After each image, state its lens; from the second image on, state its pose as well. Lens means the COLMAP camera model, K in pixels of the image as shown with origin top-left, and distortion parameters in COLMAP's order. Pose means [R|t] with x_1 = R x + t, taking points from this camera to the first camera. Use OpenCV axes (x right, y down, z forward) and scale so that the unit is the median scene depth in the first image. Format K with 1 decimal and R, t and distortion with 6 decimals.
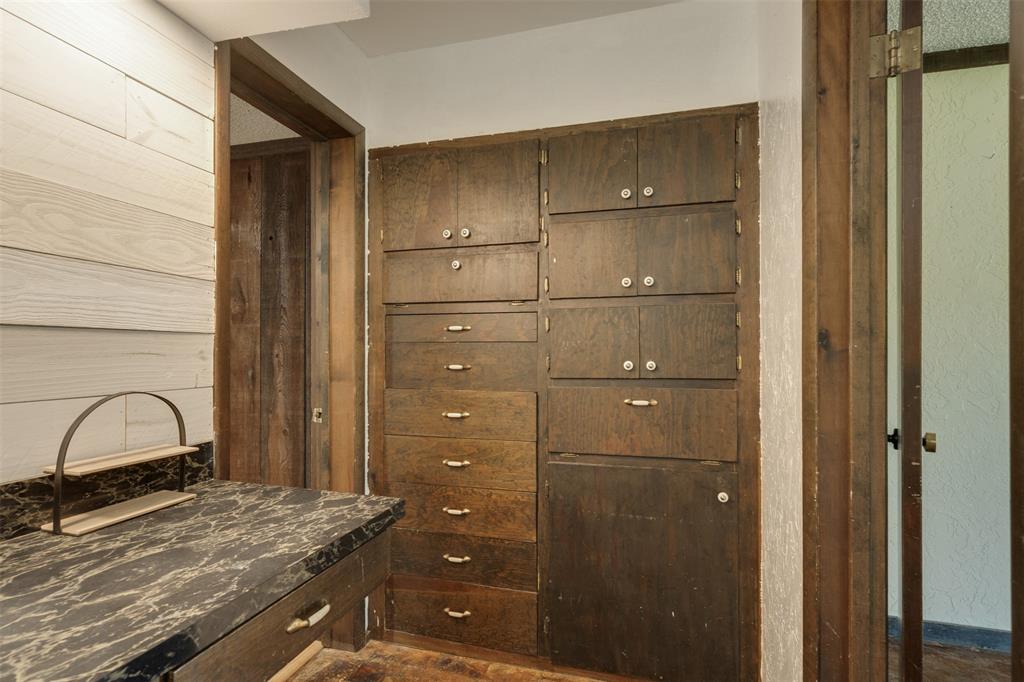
lens RADIAL K [[498.5, 0, 513.9], [0, 498.5, 339.5], [0, 0, 1]] dist [0.002559, 0.000790]
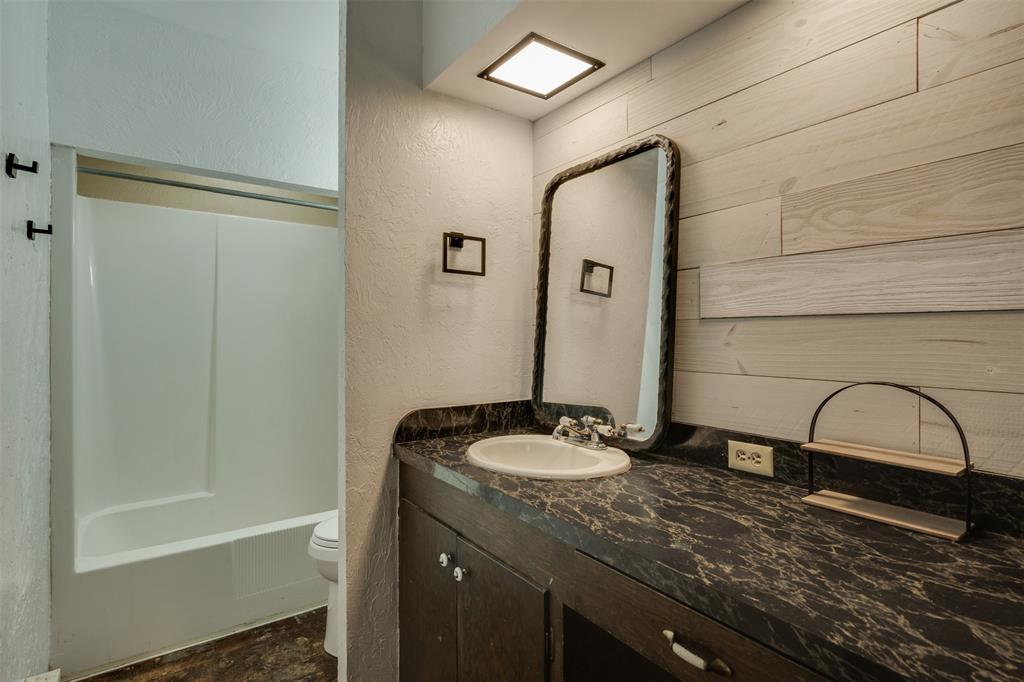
lens RADIAL K [[498.5, 0, 513.9], [0, 498.5, 339.5], [0, 0, 1]] dist [0.002559, 0.000790]
pose [[-0.622124, 0.002399, -0.782915, 0.405884], [0.015386, 0.999840, -0.009163, 0.029026], [0.782767, -0.017747, -0.622061, 1.205432]]
